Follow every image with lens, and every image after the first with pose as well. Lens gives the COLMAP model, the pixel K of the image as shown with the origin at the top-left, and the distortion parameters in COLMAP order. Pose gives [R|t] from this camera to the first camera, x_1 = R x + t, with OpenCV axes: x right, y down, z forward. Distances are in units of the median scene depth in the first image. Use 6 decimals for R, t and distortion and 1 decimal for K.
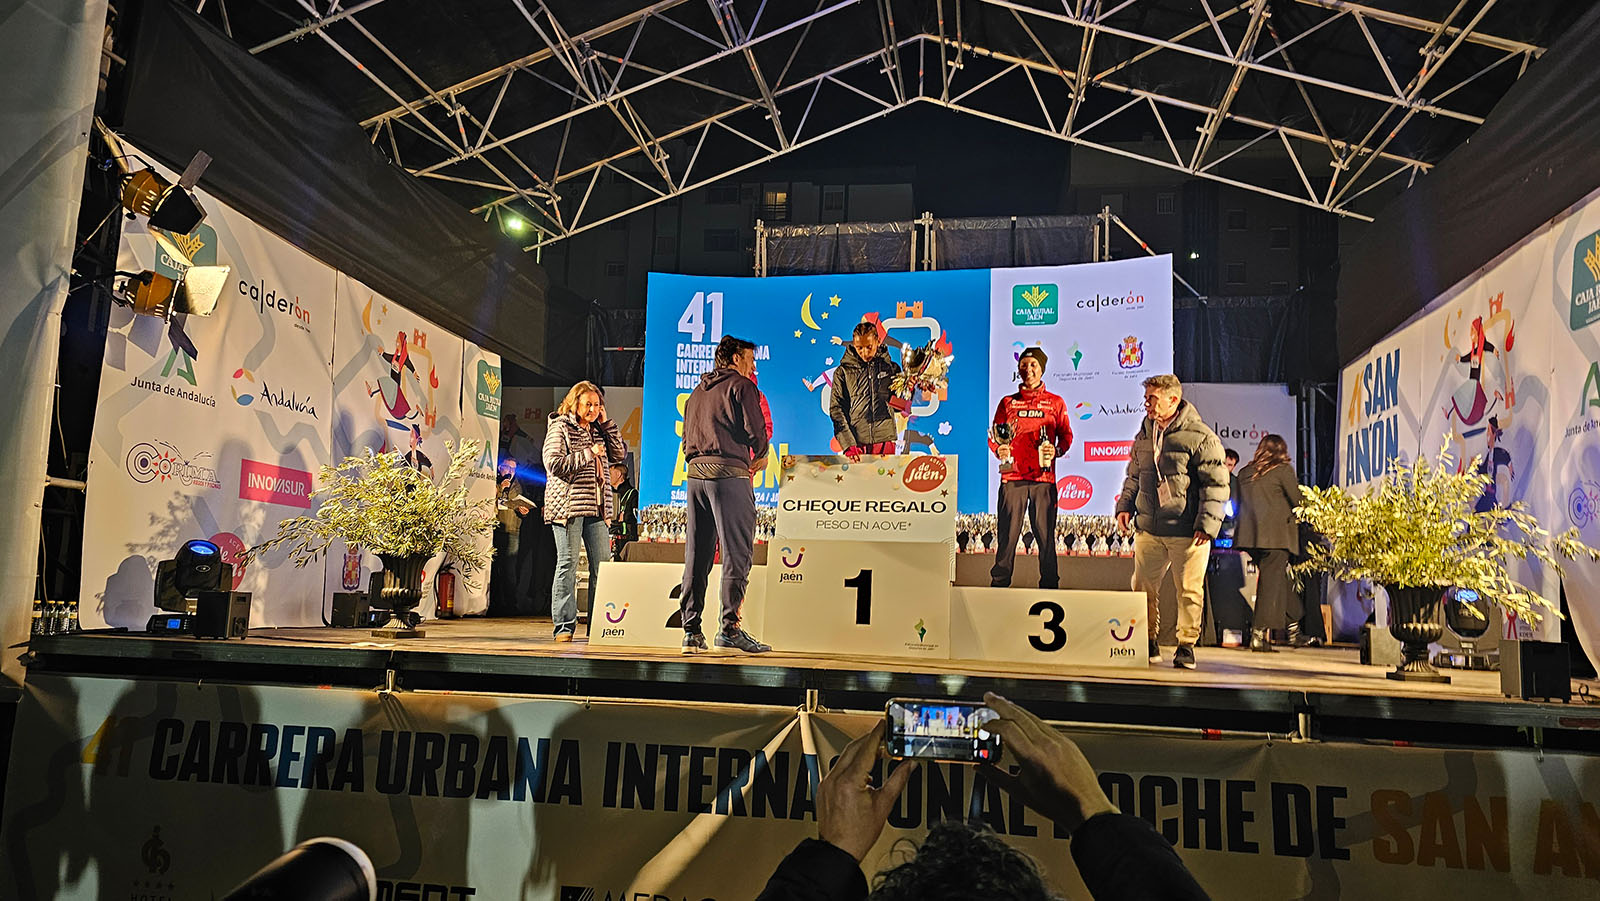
lens RADIAL K [[1058.4, 0, 777.2], [0, 1058.4, 482.6], [0, 0, 1]] dist [0.075387, -0.079489]
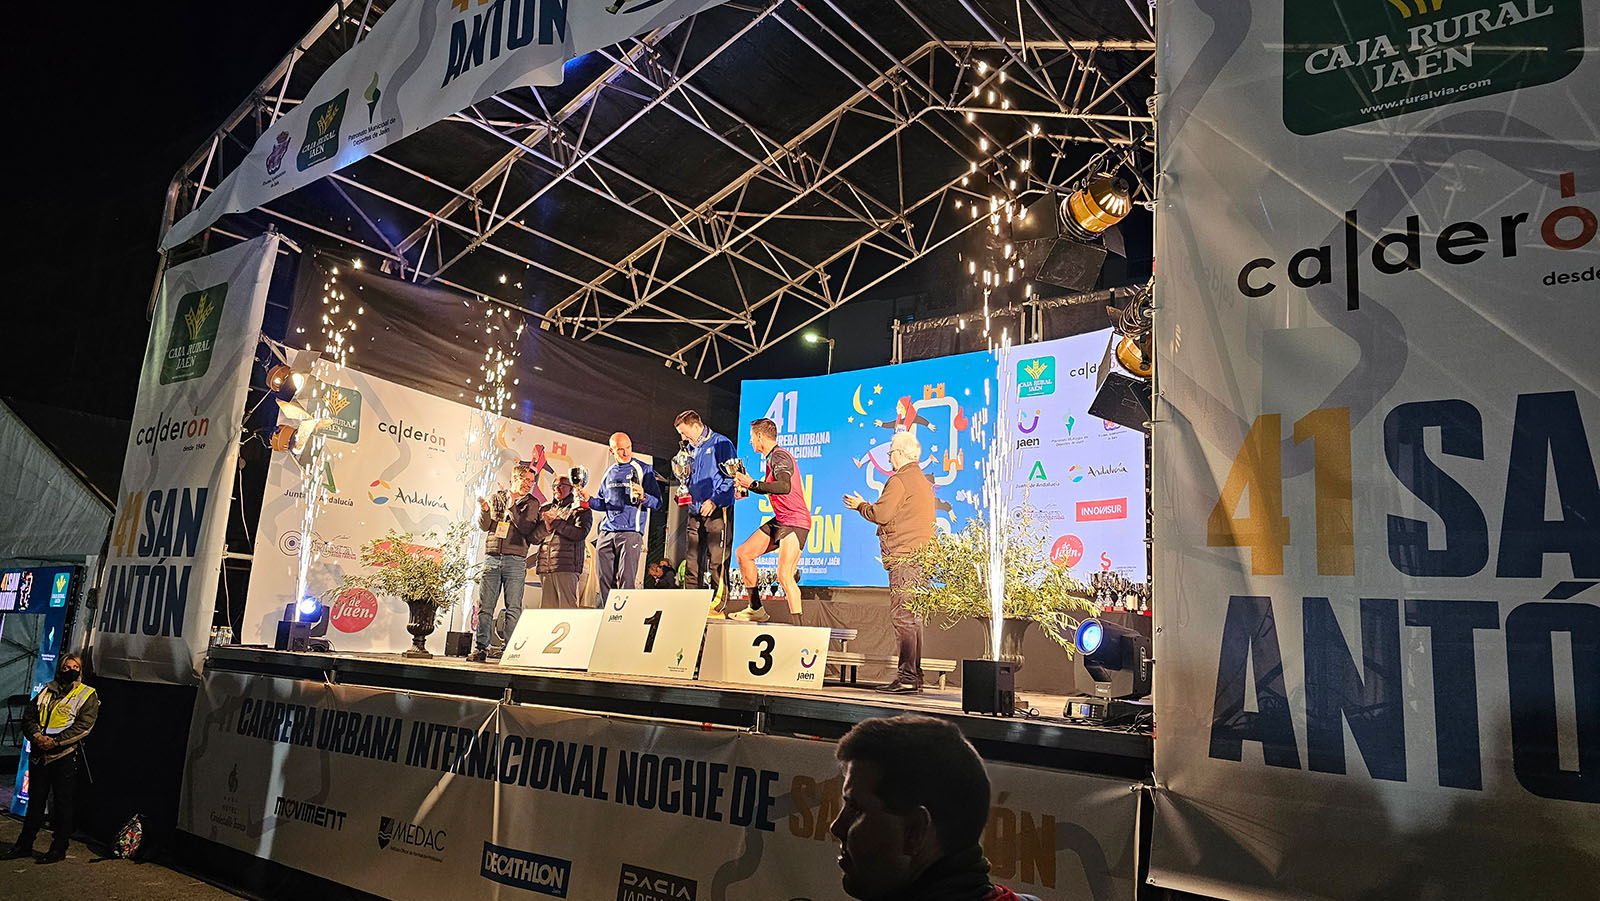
lens RADIAL K [[1058.4, 0, 781.8], [0, 1058.4, 452.8], [0, 0, 1]] dist [0.075387, -0.079489]
pose [[0.887939, -0.065673, -0.455248, 0.472993], [0.017365, 0.993835, -0.109499, 0.021037], [0.459632, 0.089324, 0.883606, -0.053984]]
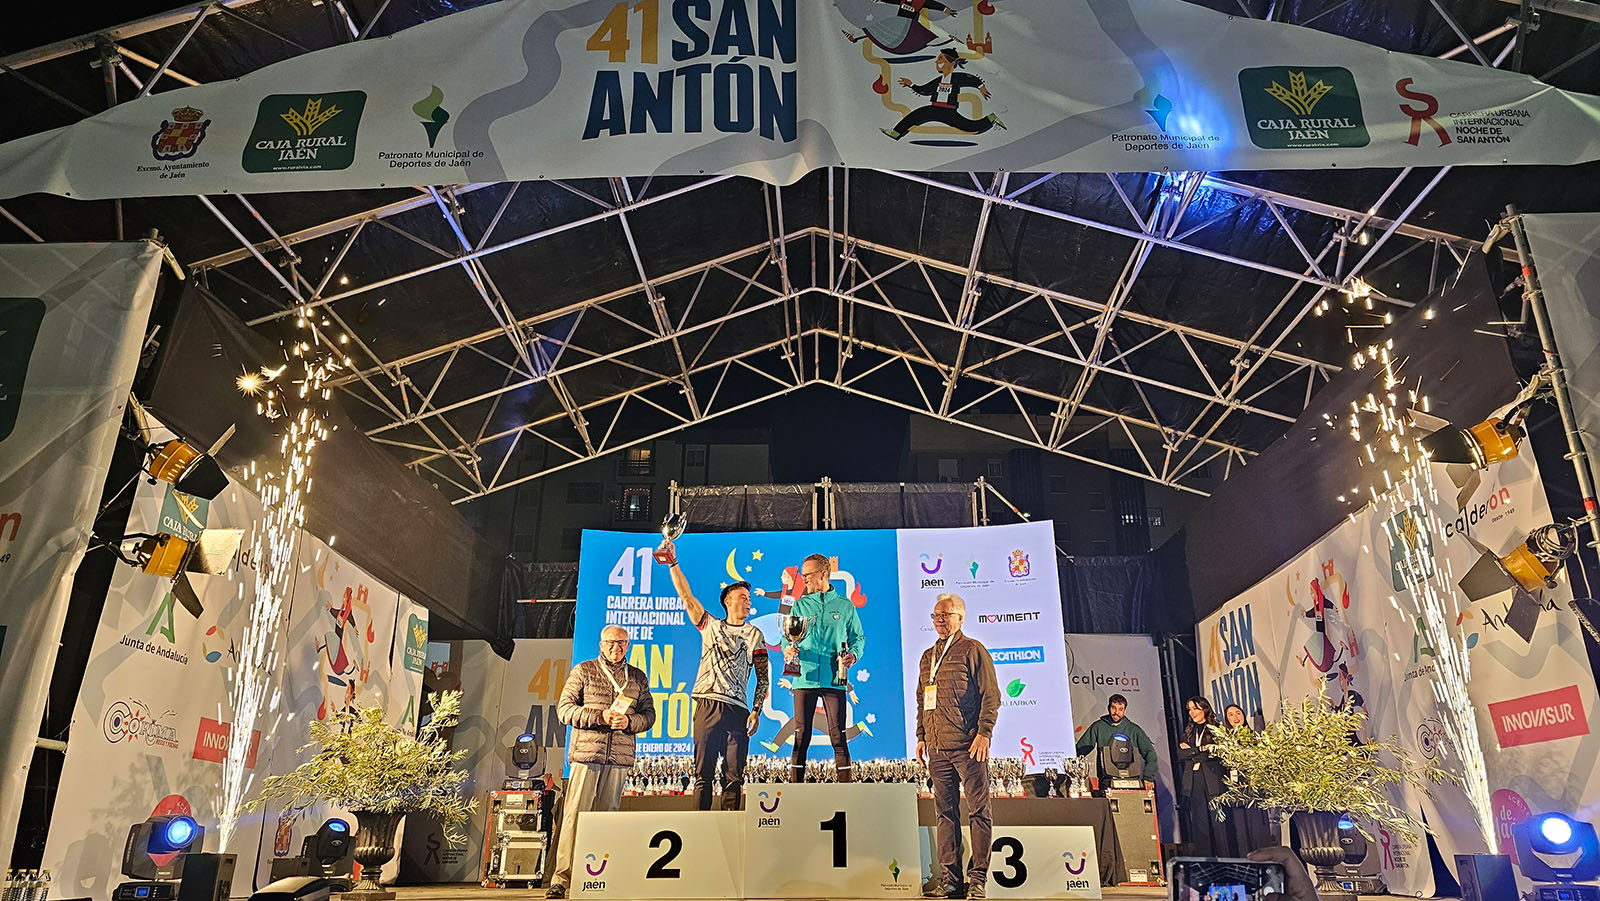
lens RADIAL K [[1058.4, 0, 781.0], [0, 1058.4, 446.3], [0, 0, 1]] dist [0.075387, -0.079489]
pose [[0.989440, 0.020998, 0.143413, -0.078742], [0.017612, 0.964703, -0.262752, 0.005131], [-0.143868, 0.262503, 0.954146, -0.065719]]
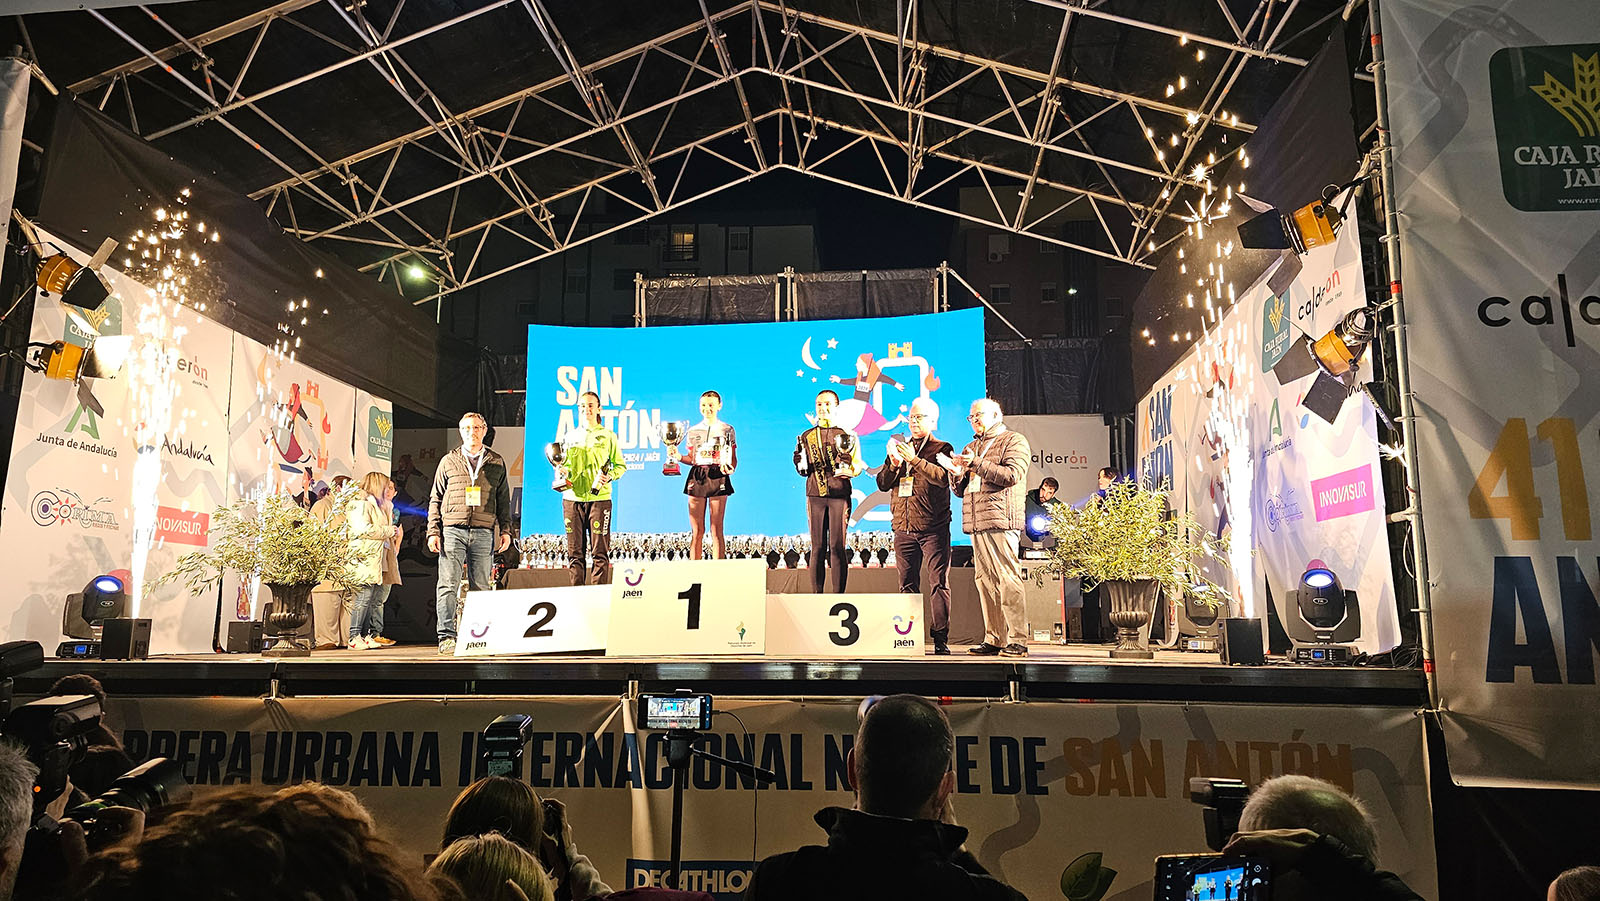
lens RADIAL K [[1058.4, 0, 778.9], [0, 1058.4, 453.4], [0, 0, 1]] dist [0.075387, -0.079489]
pose [[0.996970, -0.020979, 0.074899, 0.052354], [0.025166, 0.998147, -0.055408, 0.003508], [-0.073598, 0.057125, 0.995651, -0.111727]]
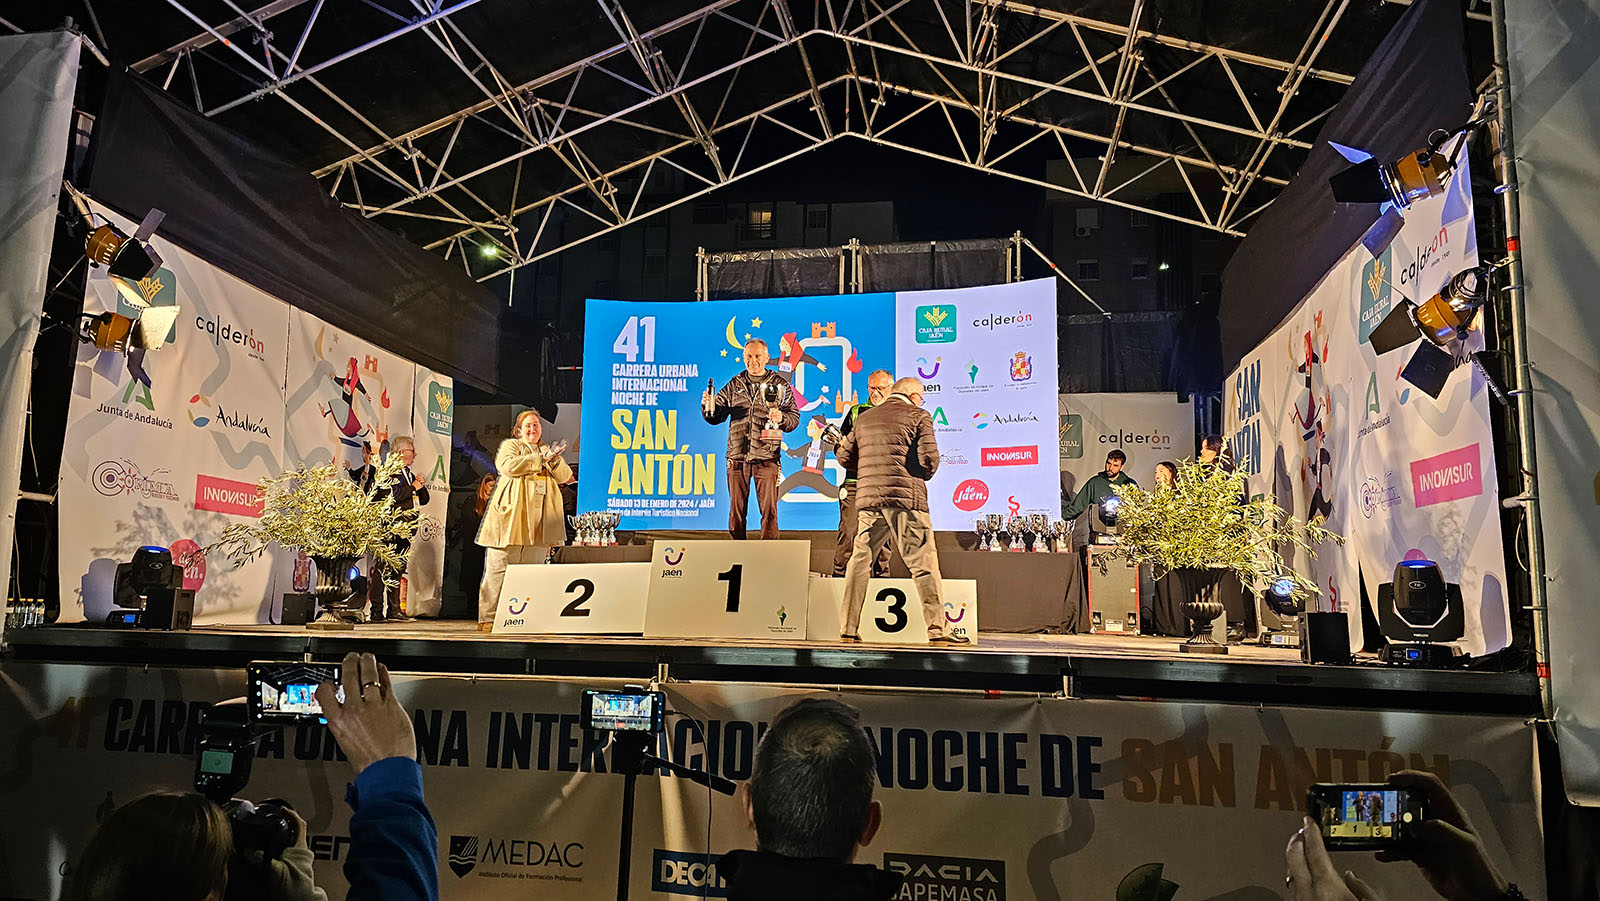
lens RADIAL K [[1058.4, 0, 768.0], [0, 1058.4, 455.2], [0, 0, 1]] dist [0.075387, -0.079489]
pose [[0.999829, -0.014299, -0.011694, 0.076206], [0.013858, 0.999220, -0.036990, 0.005150], [0.012213, 0.036821, 0.999247, -0.080972]]
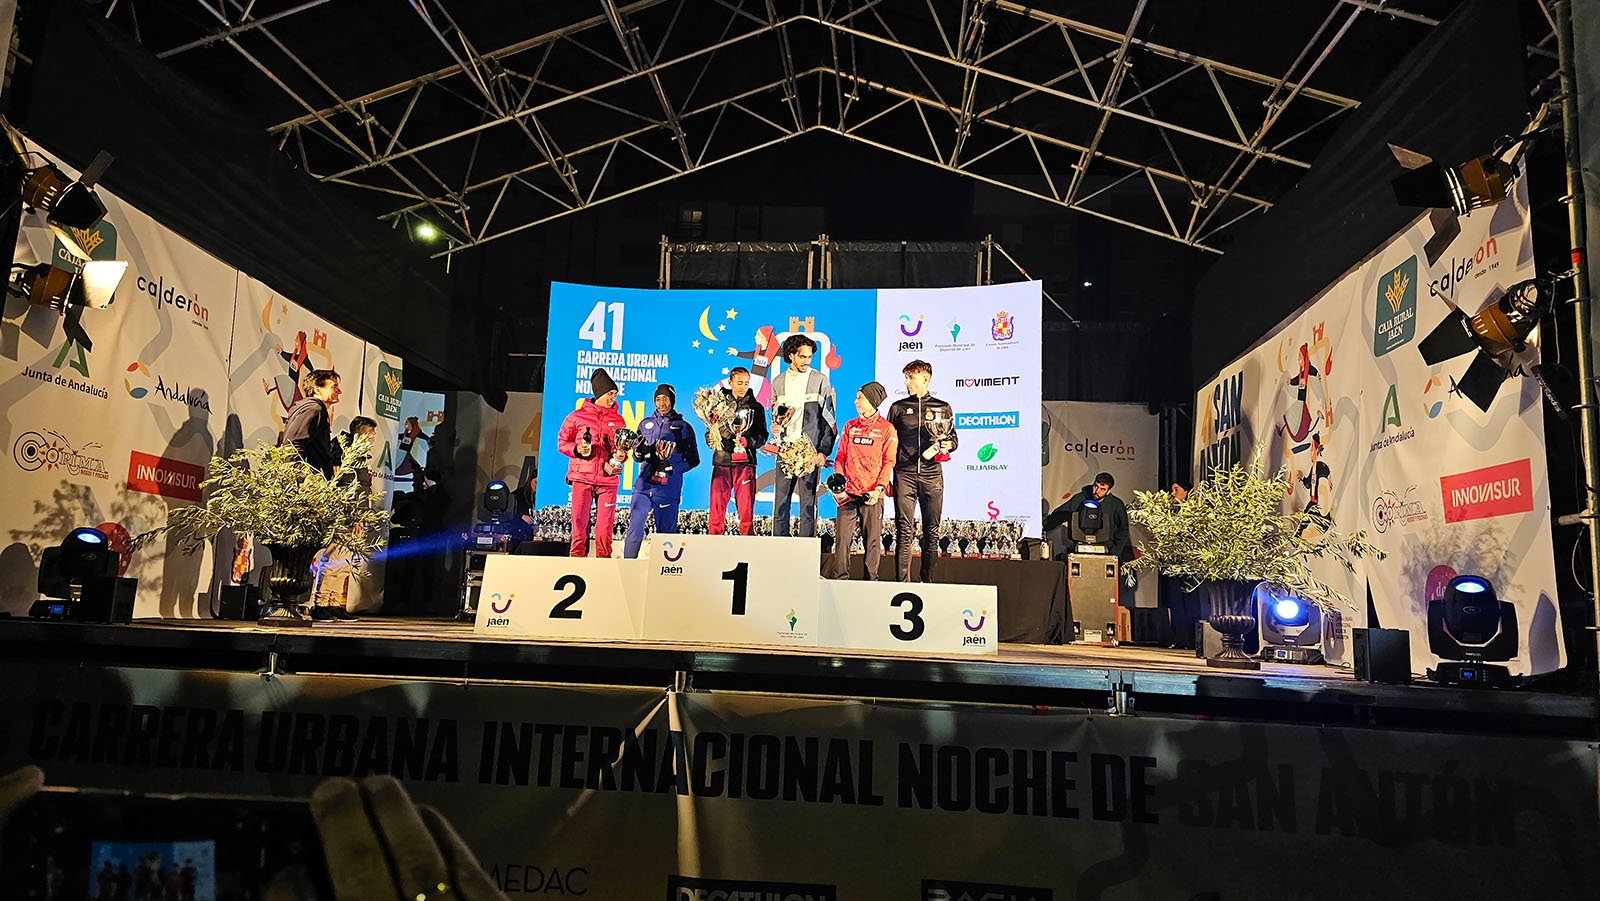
lens RADIAL K [[1058.4, 0, 770.1], [0, 1058.4, 447.5], [0, 0, 1]] dist [0.075387, -0.079489]
pose [[0.997189, 0.018384, 0.072639, 0.018732], [-0.014980, 0.998777, -0.047127, 0.009176], [-0.073417, 0.045906, 0.996244, -0.038696]]
